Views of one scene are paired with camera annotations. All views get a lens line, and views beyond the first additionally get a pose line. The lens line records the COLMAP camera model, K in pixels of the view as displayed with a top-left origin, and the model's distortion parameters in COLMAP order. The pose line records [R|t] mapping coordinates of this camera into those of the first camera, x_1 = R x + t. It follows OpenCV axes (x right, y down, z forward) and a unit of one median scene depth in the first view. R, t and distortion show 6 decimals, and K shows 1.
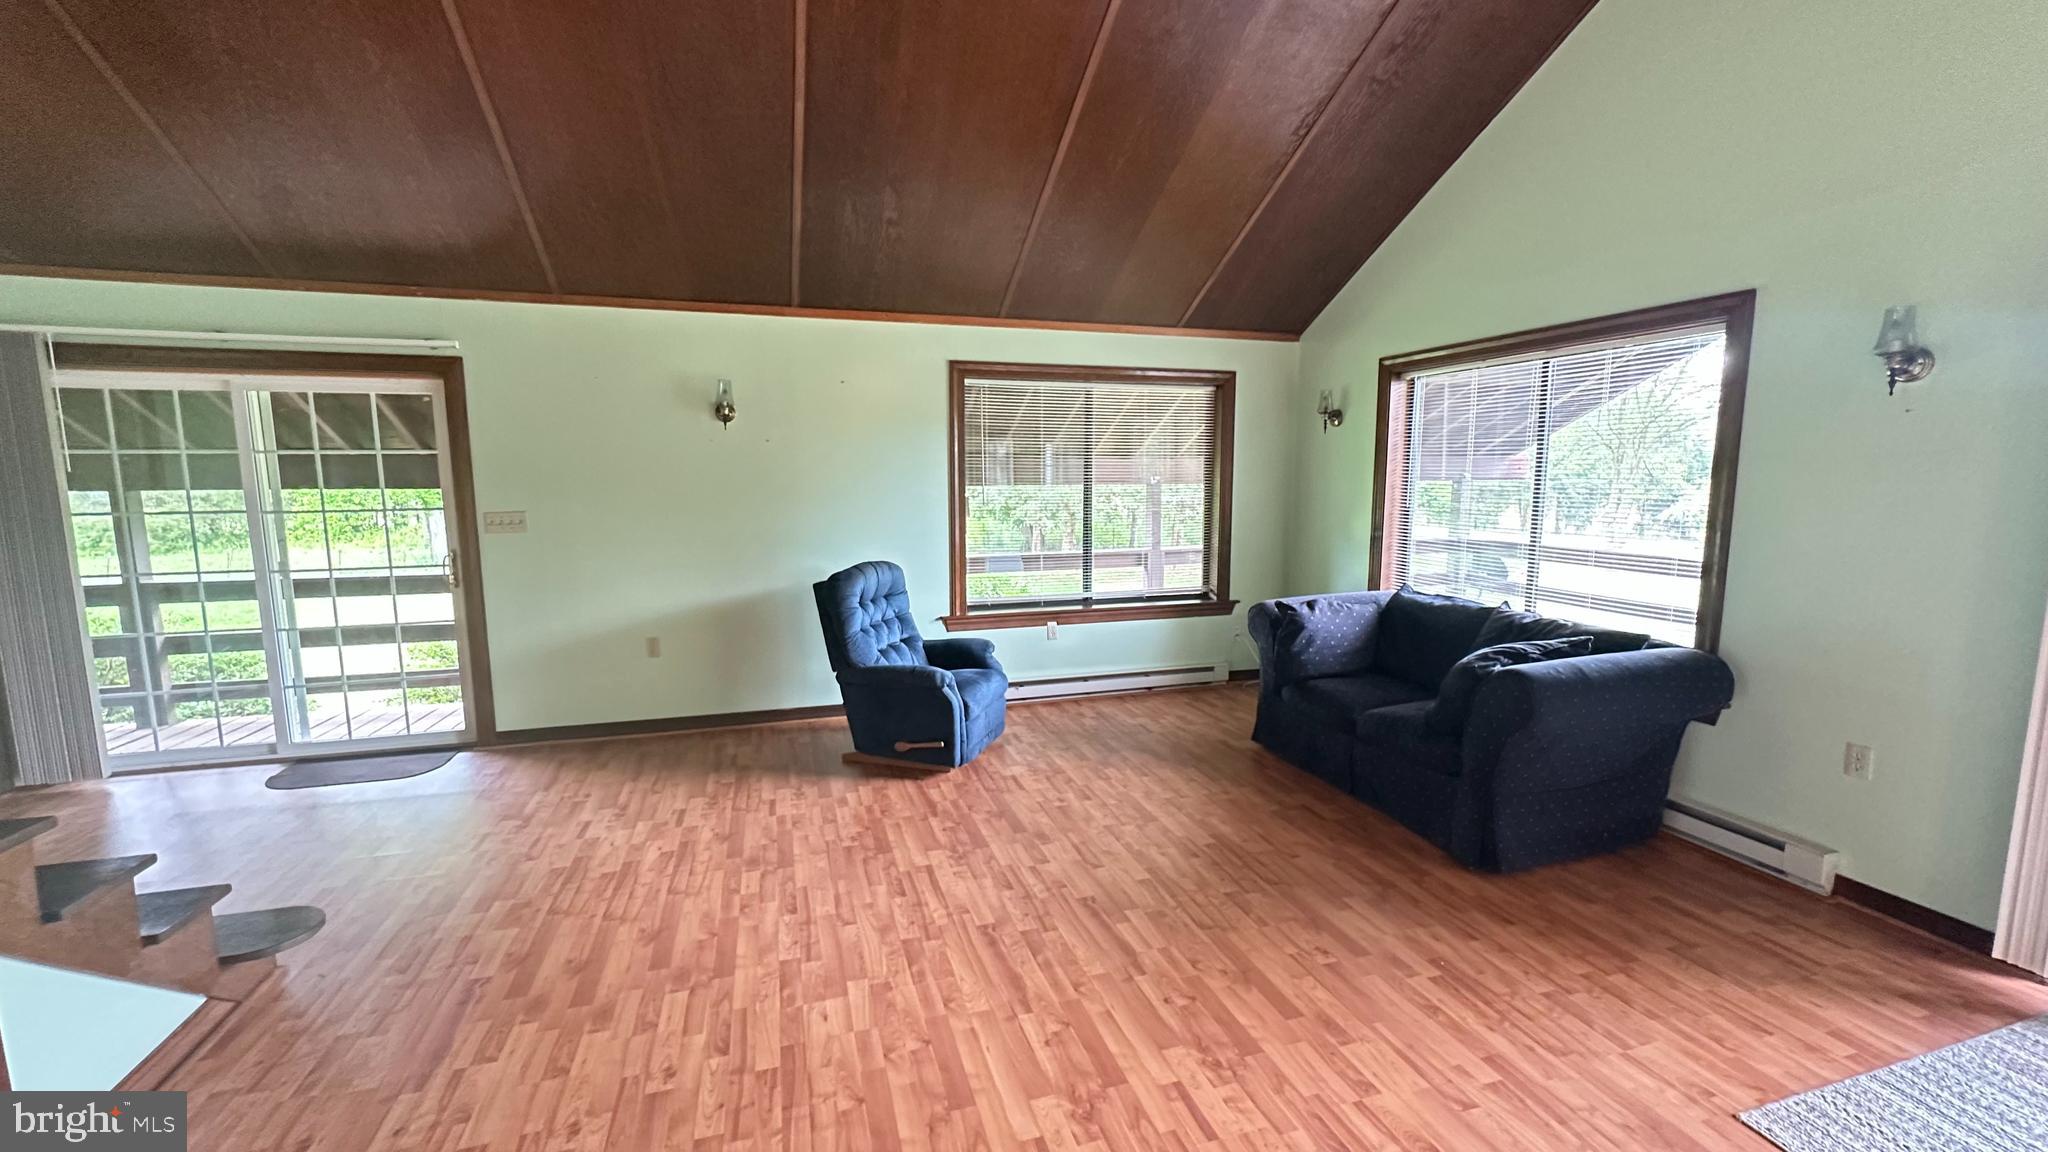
lens RADIAL K [[818.6, 0, 1019.0], [0, 818.6, 573.3], [0, 0, 1]] dist [-0.001483, 0.000246]
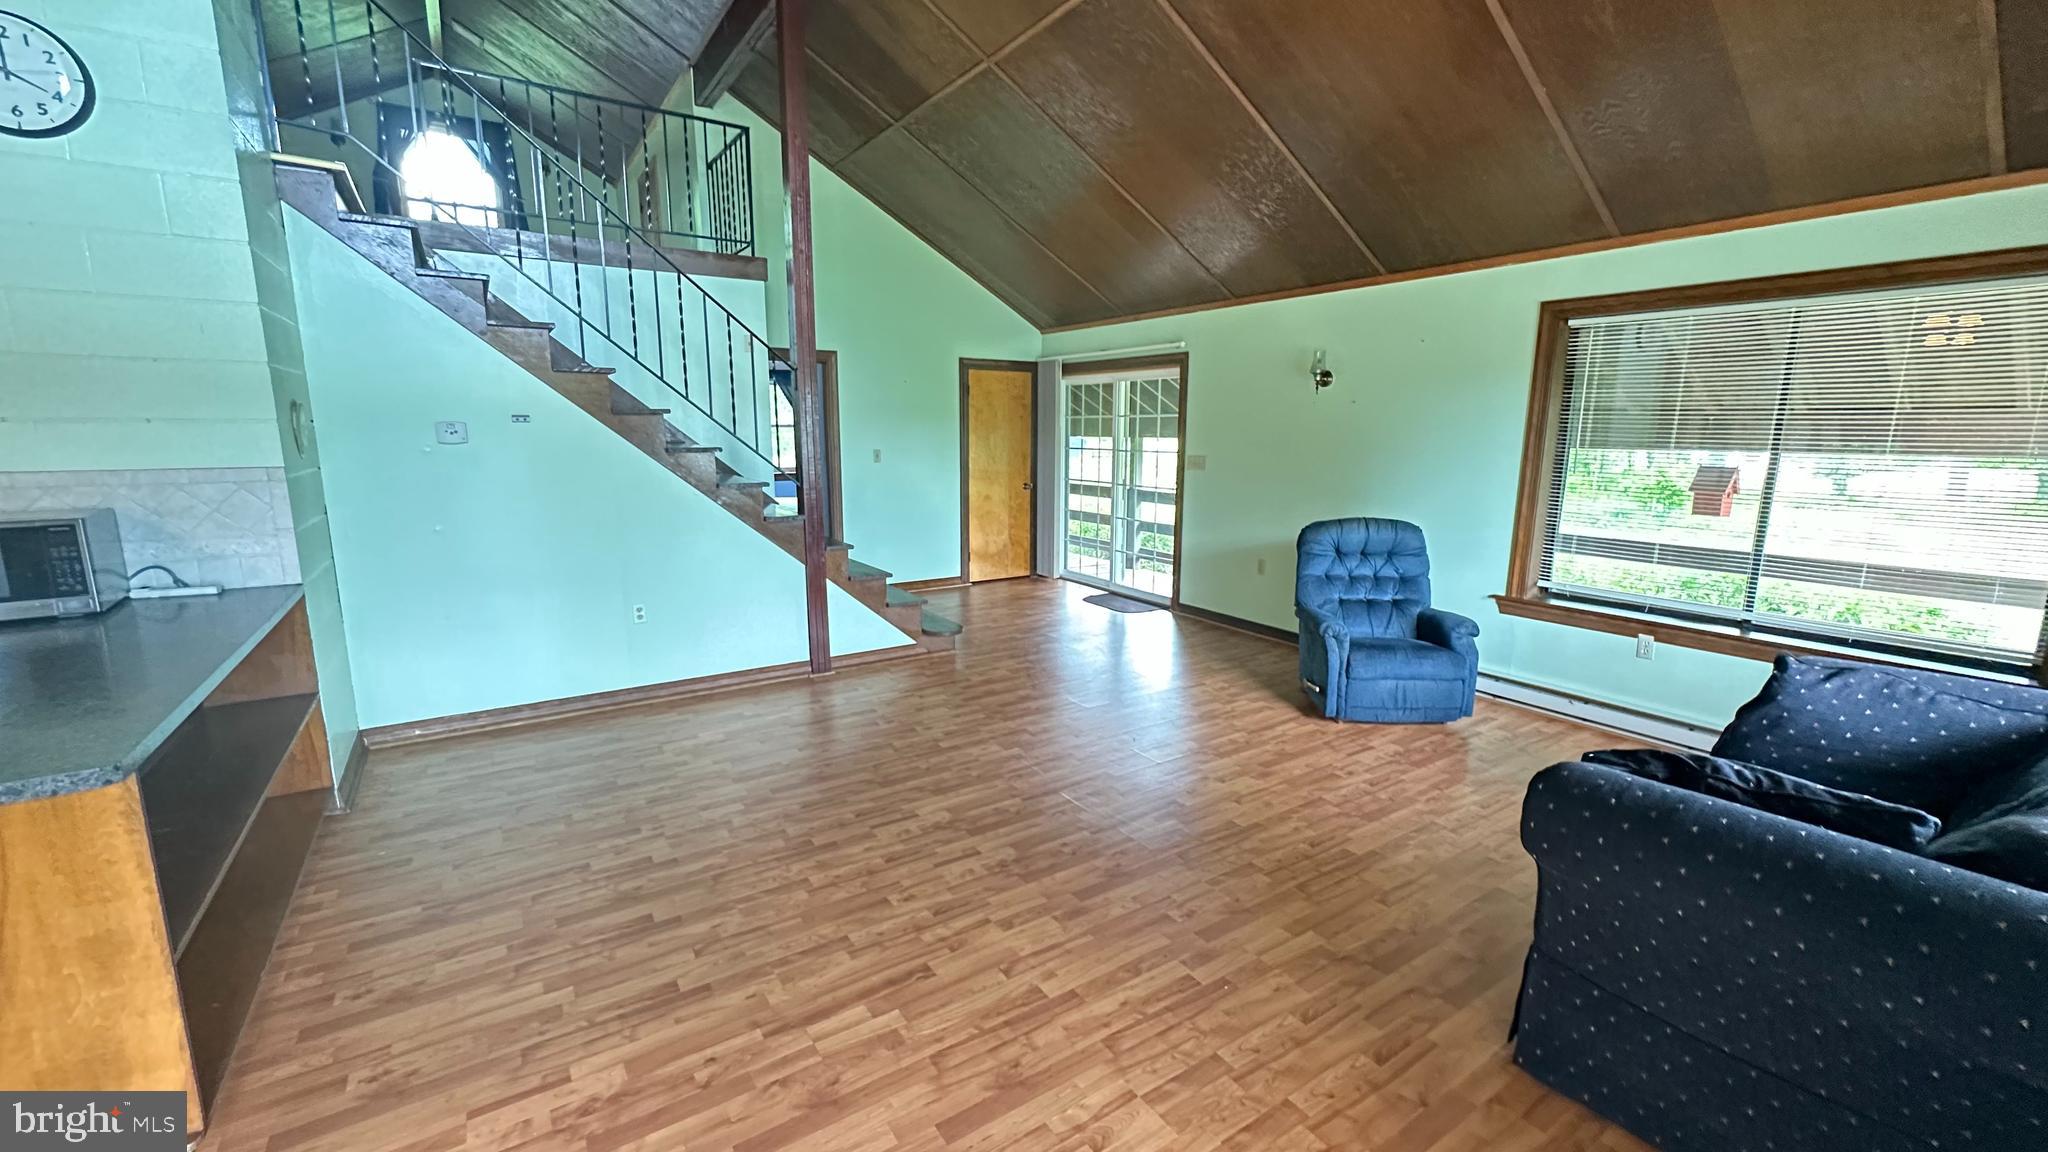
lens RADIAL K [[818.6, 0, 1022.2], [0, 818.6, 572.7], [0, 0, 1]] dist [-0.001483, 0.000246]
pose [[0.280624, 0.173318, -0.944040, 0.764419], [-0.123466, 0.981908, 0.143569, -0.044895], [0.951844, 0.076268, 0.296946, 0.303354]]
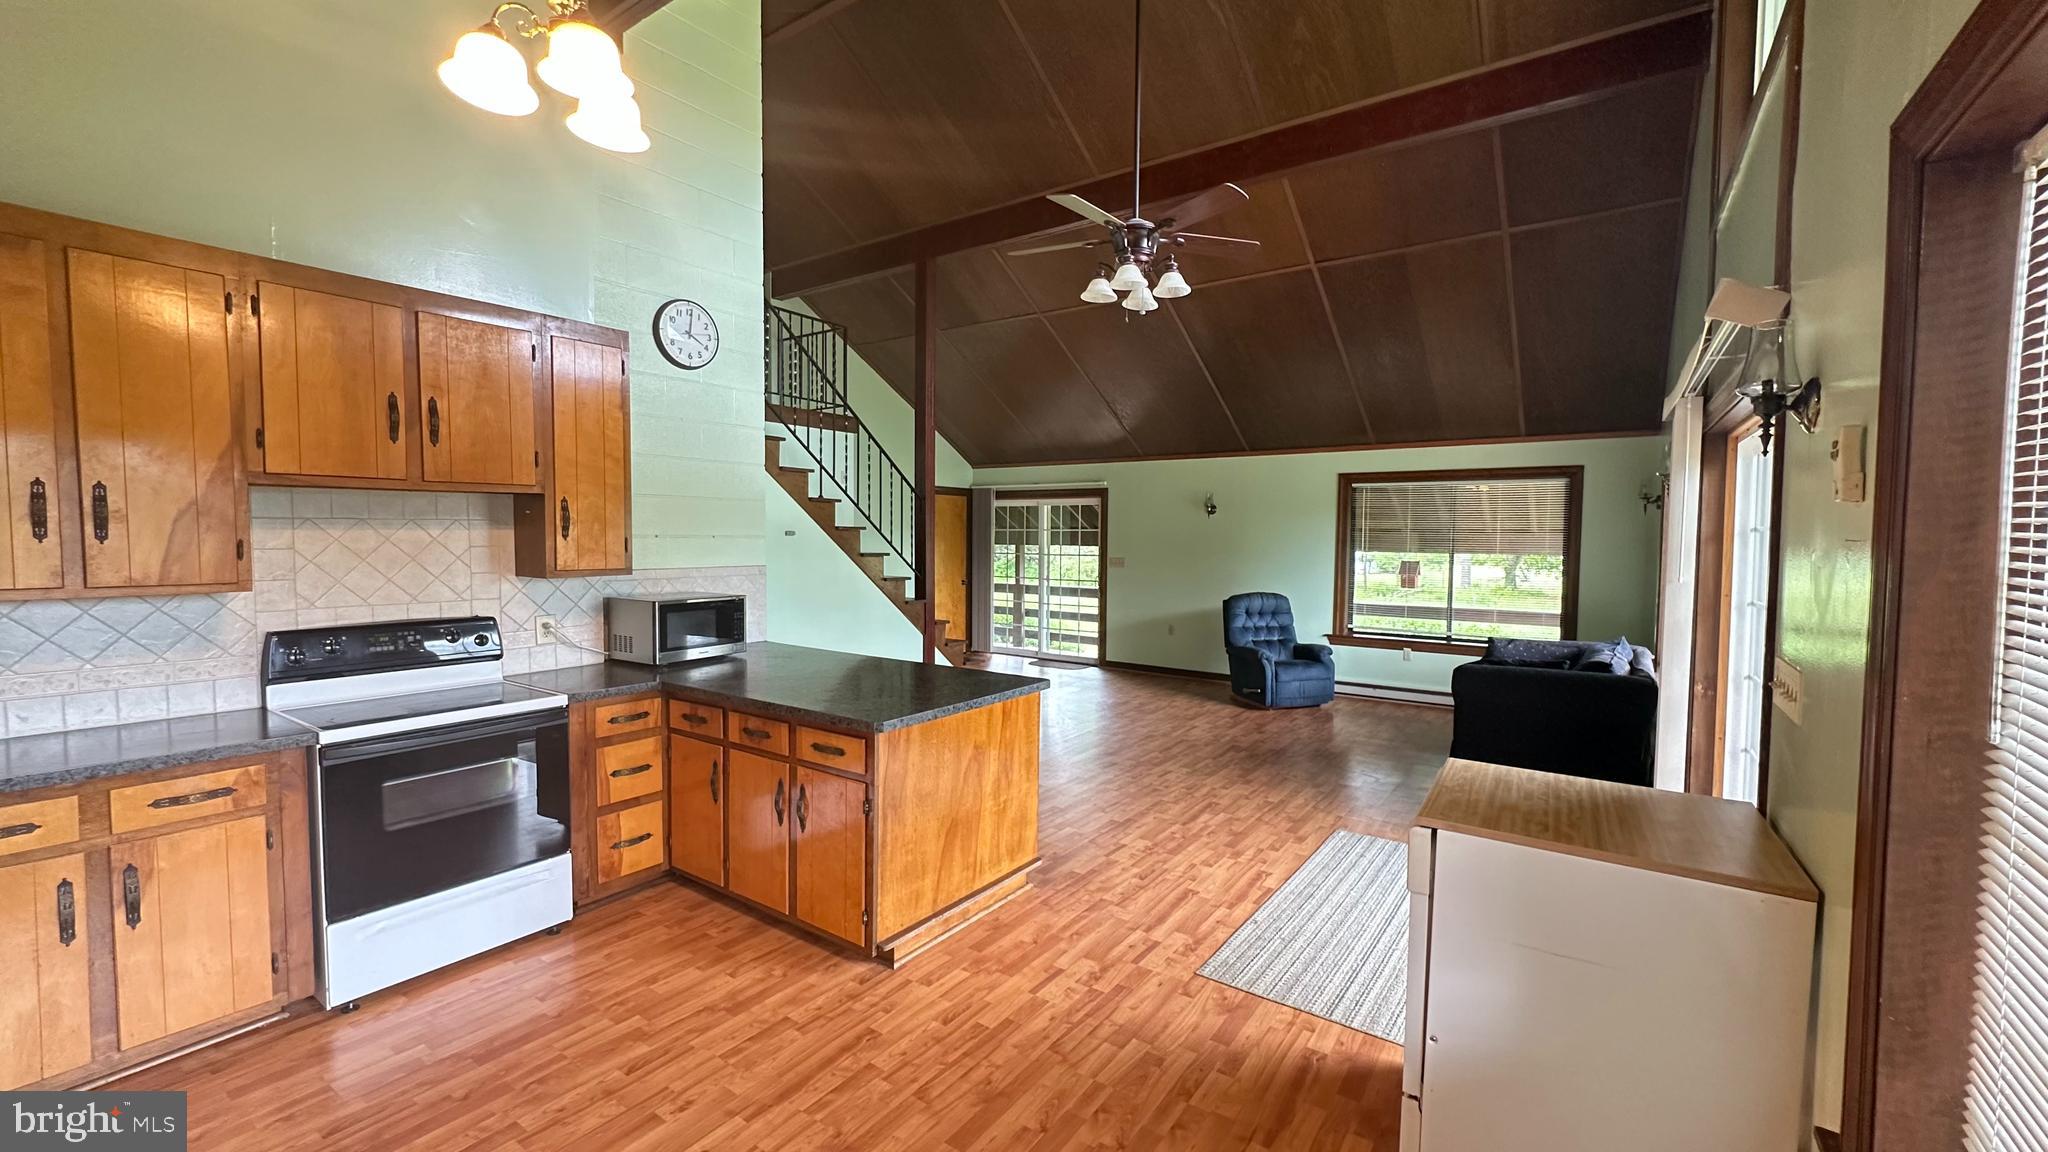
lens RADIAL K [[818.6, 0, 1020.8], [0, 818.6, 577.7], [0, 0, 1]] dist [-0.001483, 0.000246]
pose [[0.605560, 0.049849, -0.794237, 1.005272], [-0.108601, 0.993876, -0.020423, 0.052221], [0.788354, 0.098622, 0.607265, -0.543635]]
